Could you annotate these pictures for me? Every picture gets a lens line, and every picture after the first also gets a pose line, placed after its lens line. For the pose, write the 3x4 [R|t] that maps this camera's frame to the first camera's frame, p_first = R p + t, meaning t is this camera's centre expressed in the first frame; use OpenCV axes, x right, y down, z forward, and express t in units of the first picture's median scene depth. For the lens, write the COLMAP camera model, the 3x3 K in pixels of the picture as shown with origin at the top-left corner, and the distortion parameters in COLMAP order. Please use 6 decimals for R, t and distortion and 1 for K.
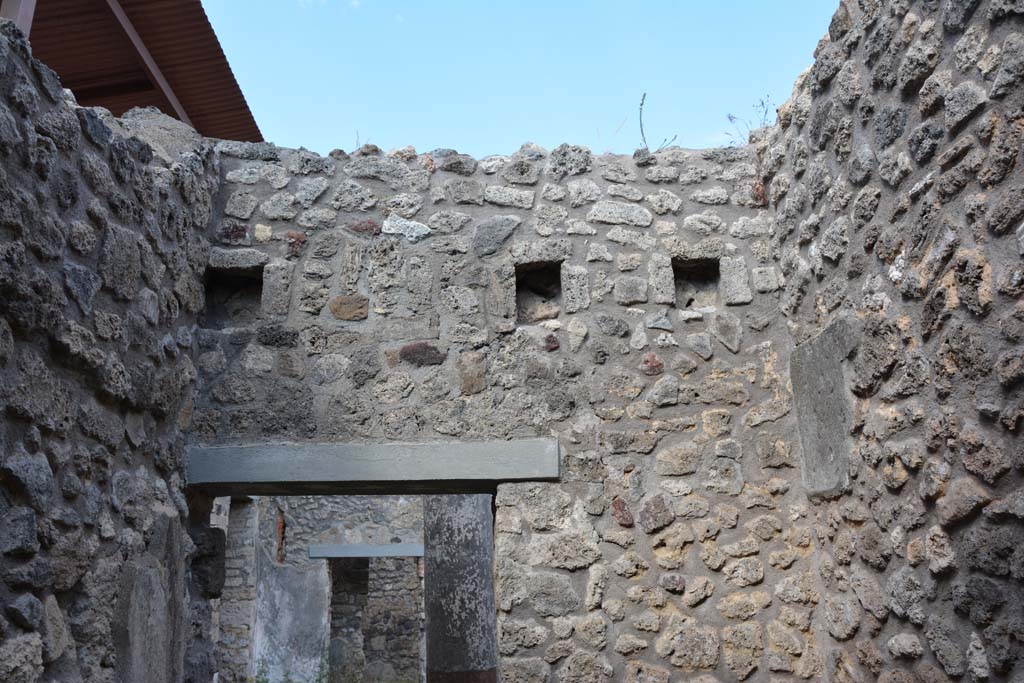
lens RADIAL K [[793.0, 0, 509.5], [0, 793.0, 347.4], [0, 0, 1]] dist [-0.165374, 0.116025]
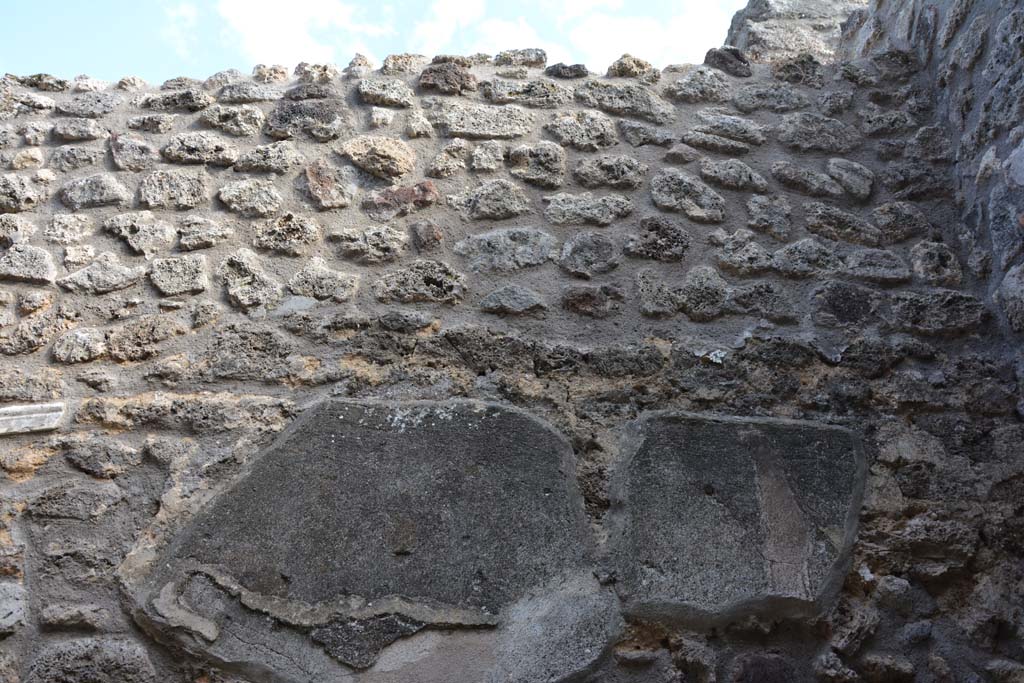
lens RADIAL K [[793.0, 0, 510.2], [0, 793.0, 347.1], [0, 0, 1]] dist [-0.165374, 0.116025]
pose [[0.005114, 0.538667, 0.842503, -0.106074], [-0.340964, 0.792966, -0.504925, 0.025824], [-0.940063, -0.284681, 0.187721, 0.148039]]
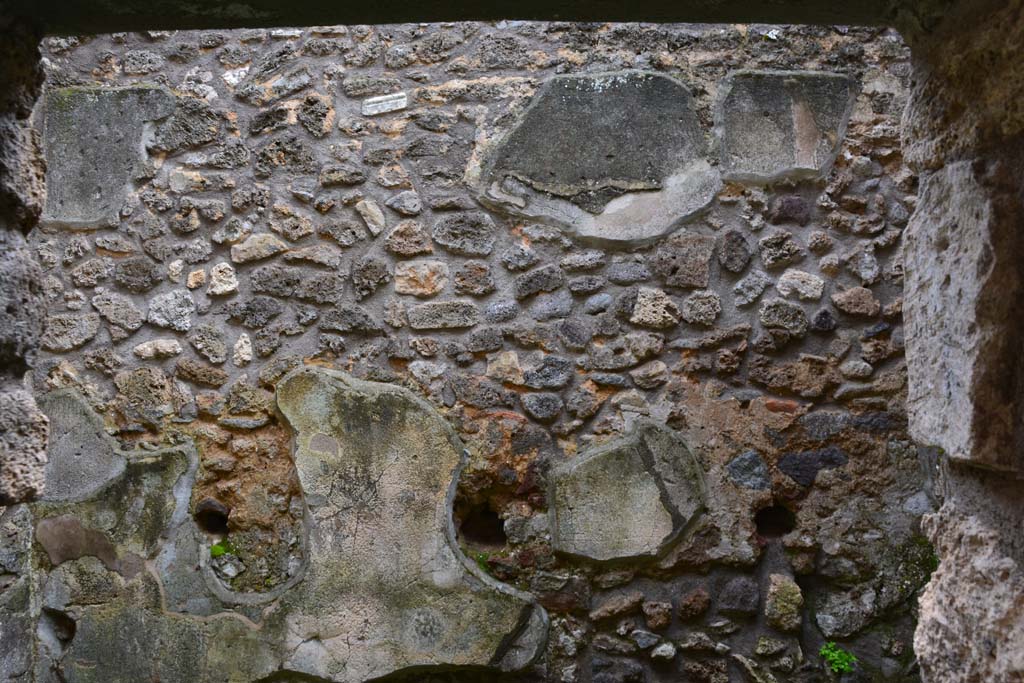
lens RADIAL K [[793.0, 0, 522.0], [0, 793.0, 347.9], [0, 0, 1]] dist [-0.165374, 0.116025]
pose [[0.073919, 0.070665, 0.994757, -0.636566], [-0.286054, 0.957073, -0.046731, 0.229038], [-0.955358, -0.281100, 0.090960, 0.224573]]
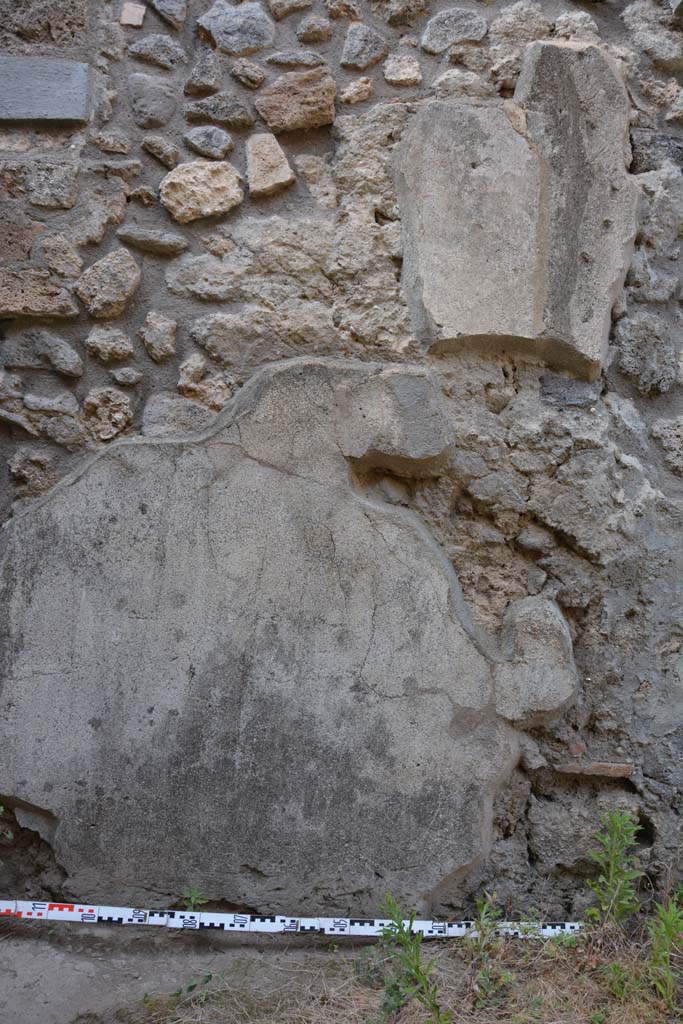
lens RADIAL K [[793.0, 0, 340.4], [0, 793.0, 516.3], [0, 0, 1]] dist [-0.165374, 0.116025]
pose [[-0.018391, 0.058490, -0.998119, 0.255487], [0.239116, 0.969575, 0.052412, 0.514685], [0.970817, -0.237703, -0.031818, 0.673080]]
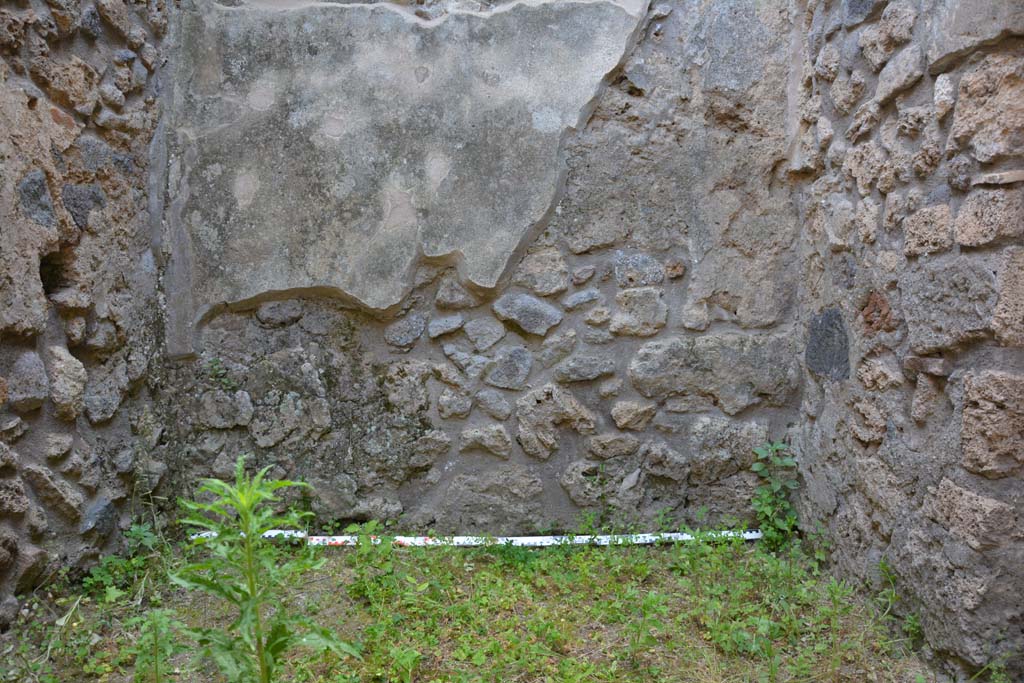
lens RADIAL K [[793.0, 0, 509.3], [0, 793.0, 346.5], [0, 0, 1]] dist [-0.165374, 0.116025]
pose [[-0.998228, 0.019727, 0.056147, -0.029248], [0.006427, 0.973679, -0.227835, 0.560756], [-0.059163, -0.227070, -0.972080, 0.627852]]
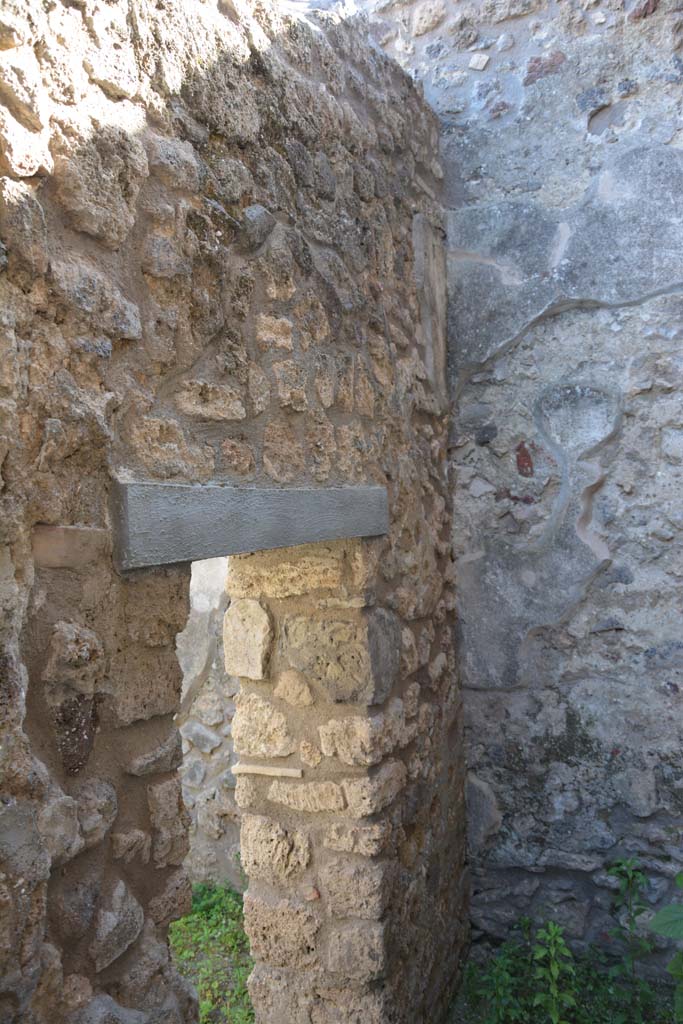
lens RADIAL K [[793.0, 0, 343.6], [0, 793.0, 511.7], [0, 0, 1]] dist [-0.165374, 0.116025]
pose [[-0.893713, 0.073682, 0.442548, -0.885206], [-0.055253, 0.960835, -0.271557, 0.264662], [-0.445224, -0.267146, -0.854639, 0.850695]]
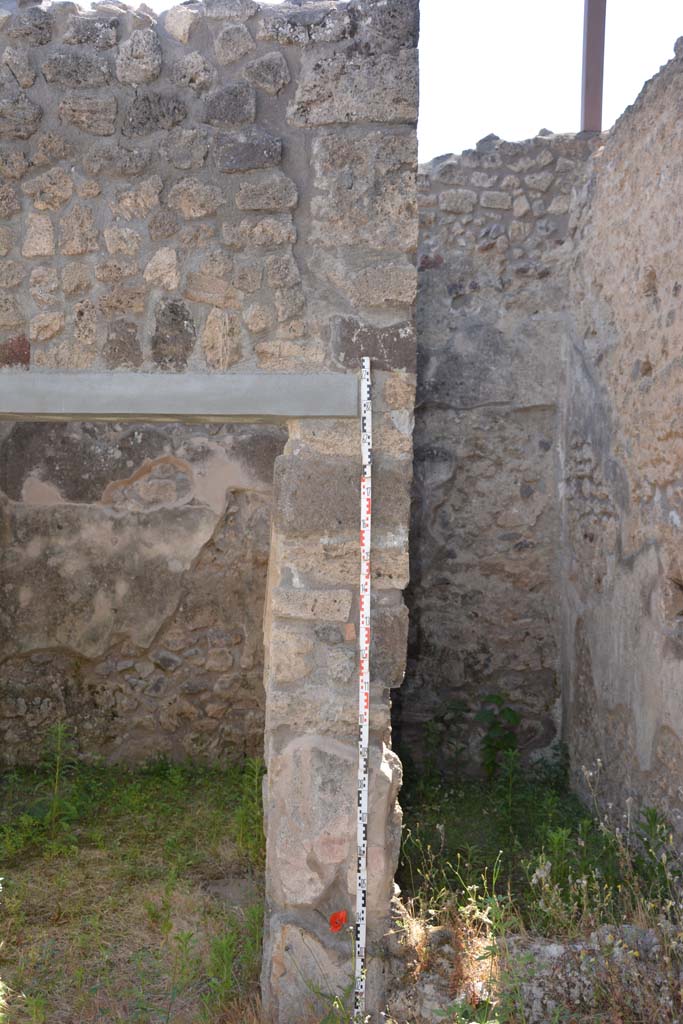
lens RADIAL K [[1127.4, 0, 339.5], [0, 1127.4, 513.8], [0, 0, 1]] dist [0.044168, 0.000000]
pose [[-0.998791, 0.016368, 0.046353, -0.594598], [0.002277, 0.957333, -0.288977, 0.777614], [-0.049106, -0.288522, -0.956213, 2.563006]]
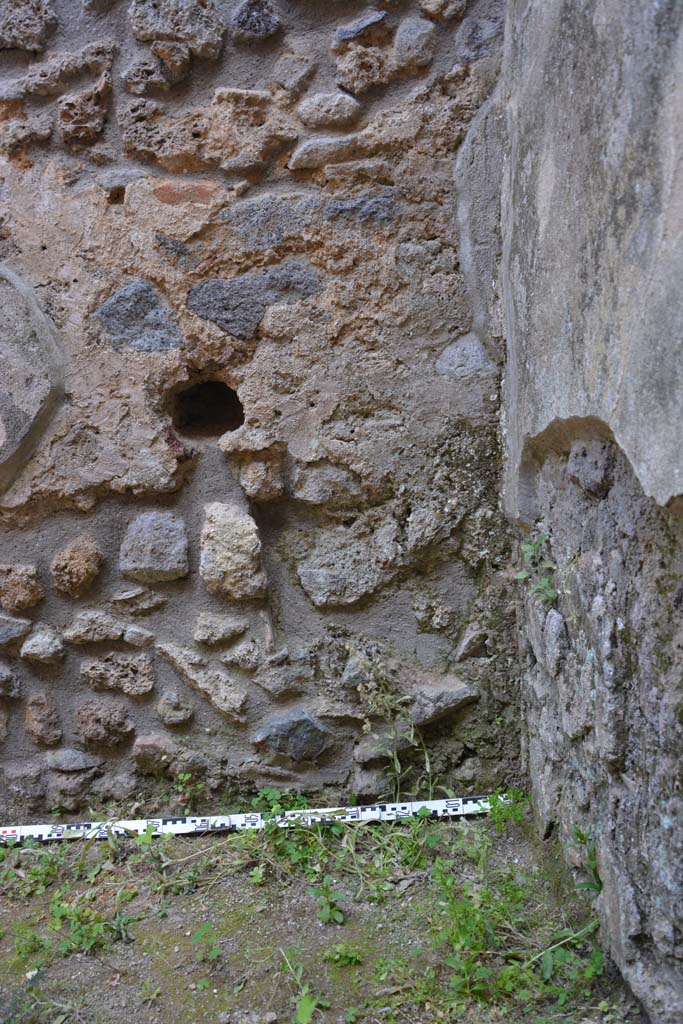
lens RADIAL K [[793.0, 0, 342.7], [0, 793.0, 515.7], [0, 0, 1]] dist [-0.165374, 0.116025]
pose [[0.042764, -0.170143, 0.984491, -0.124911], [-0.204831, 0.962968, 0.175320, 0.259868], [-0.977863, -0.209152, 0.006329, -0.209563]]
